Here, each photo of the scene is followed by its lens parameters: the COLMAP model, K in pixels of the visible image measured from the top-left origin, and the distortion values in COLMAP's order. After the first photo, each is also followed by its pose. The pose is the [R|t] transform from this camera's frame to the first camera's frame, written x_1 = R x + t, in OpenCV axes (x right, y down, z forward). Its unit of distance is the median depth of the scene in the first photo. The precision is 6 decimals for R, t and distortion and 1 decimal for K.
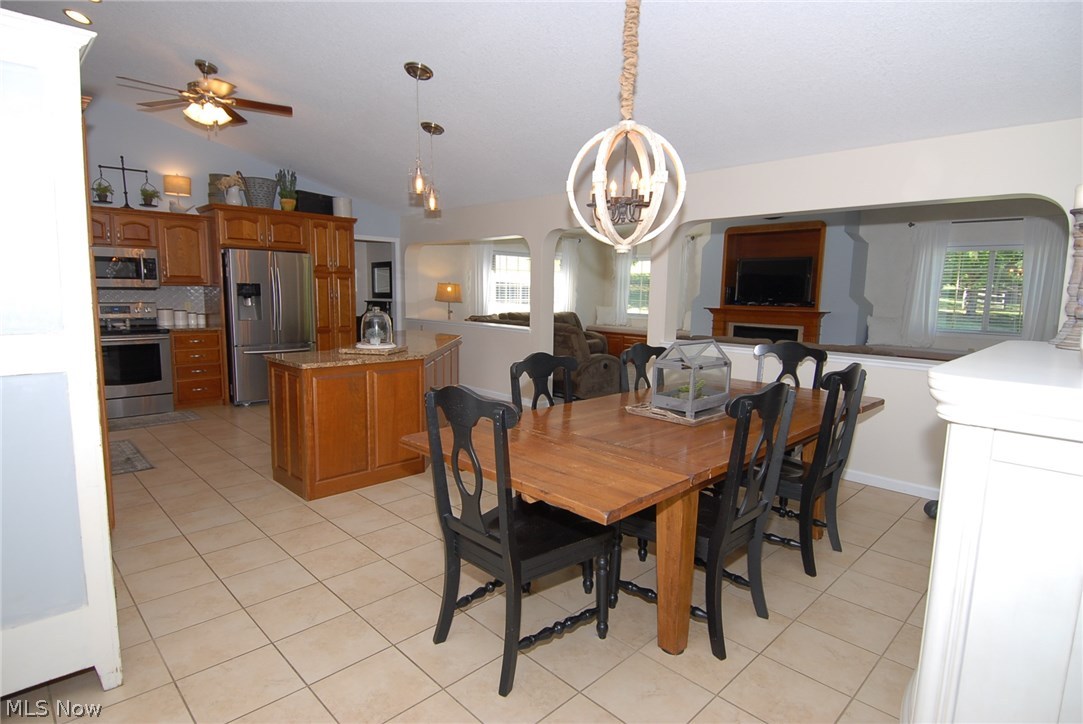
lens RADIAL K [[563.5, 0, 546.2], [0, 563.5, 359.7], [0, 0, 1]] dist [0.041371, -0.043684]
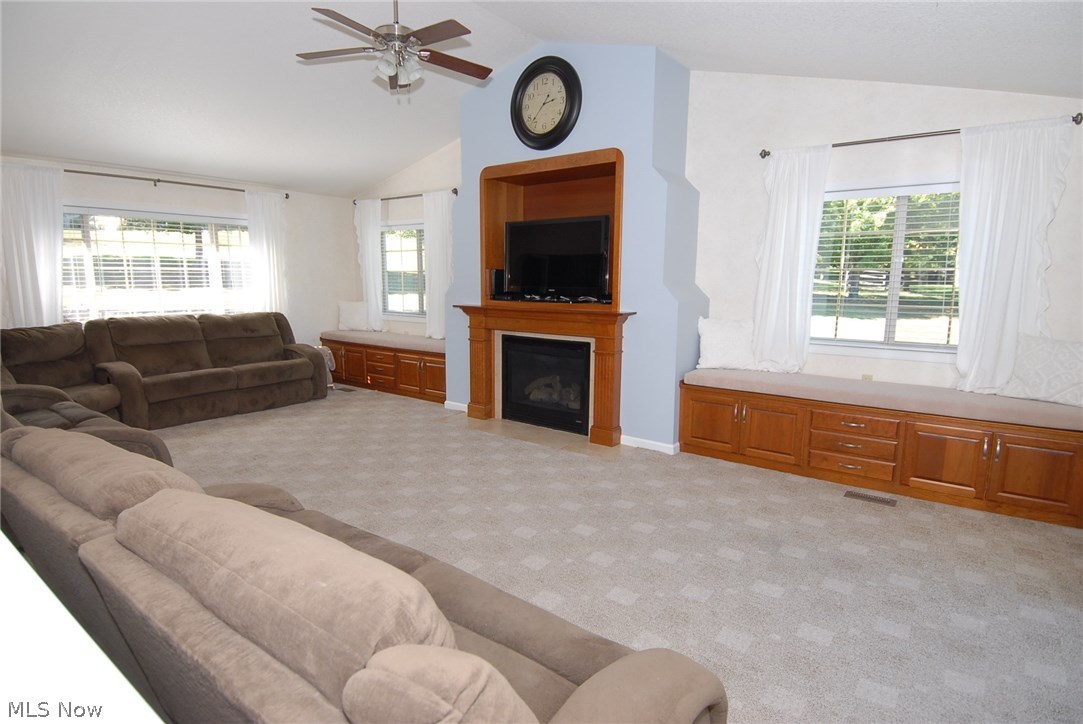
lens RADIAL K [[563.5, 0, 546.2], [0, 563.5, 359.7], [0, 0, 1]] dist [0.041371, -0.043684]
pose [[0.988568, -0.034901, 0.146683, 0.286650], [0.031425, 0.999169, 0.025952, -0.047505], [-0.147467, -0.021046, 0.988843, 0.400507]]
